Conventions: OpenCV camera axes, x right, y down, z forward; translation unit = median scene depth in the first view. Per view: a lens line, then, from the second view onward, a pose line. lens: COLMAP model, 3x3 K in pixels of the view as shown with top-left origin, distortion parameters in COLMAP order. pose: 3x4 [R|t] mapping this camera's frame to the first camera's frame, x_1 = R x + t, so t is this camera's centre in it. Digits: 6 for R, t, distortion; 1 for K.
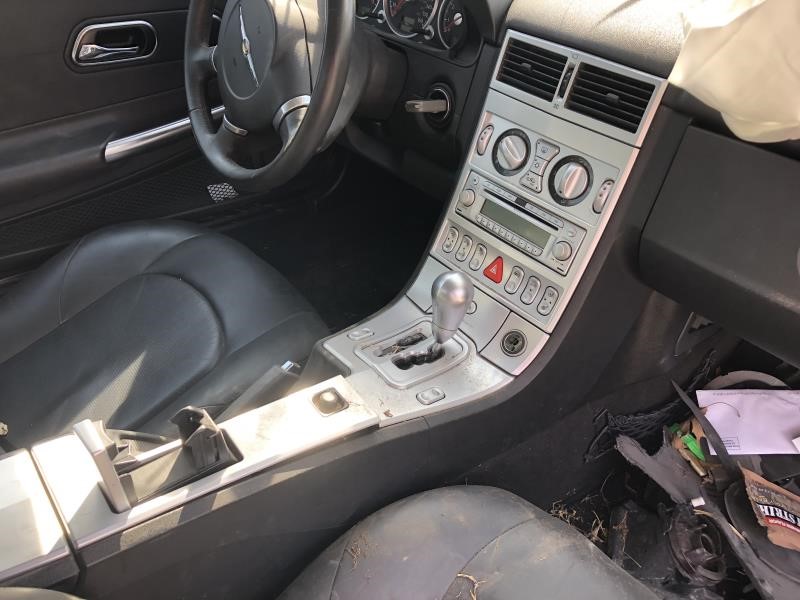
lens RADIAL K [[688.4, 0, 400.0], [0, 688.4, 300.0], [0, 0, 1]] dist [-0.004191, 0.001287]
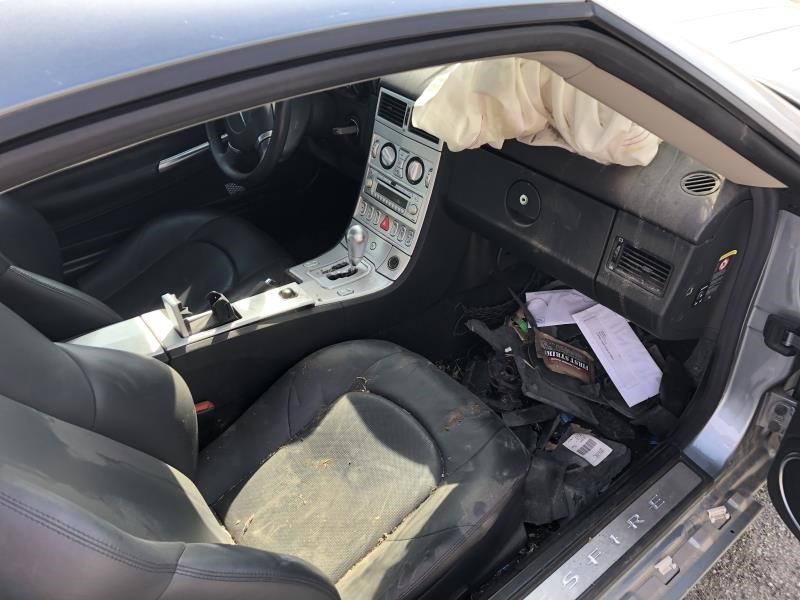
lens RADIAL K [[636.6, 0, 400.0], [0, 636.6, 300.0], [0, 0, 1]] dist [0.008335, 0.004833]
pose [[0.997995, -0.053285, -0.034146, 0.231053], [0.054335, 0.998054, 0.030592, 0.108124], [0.032449, -0.032386, 0.998949, -0.656150]]
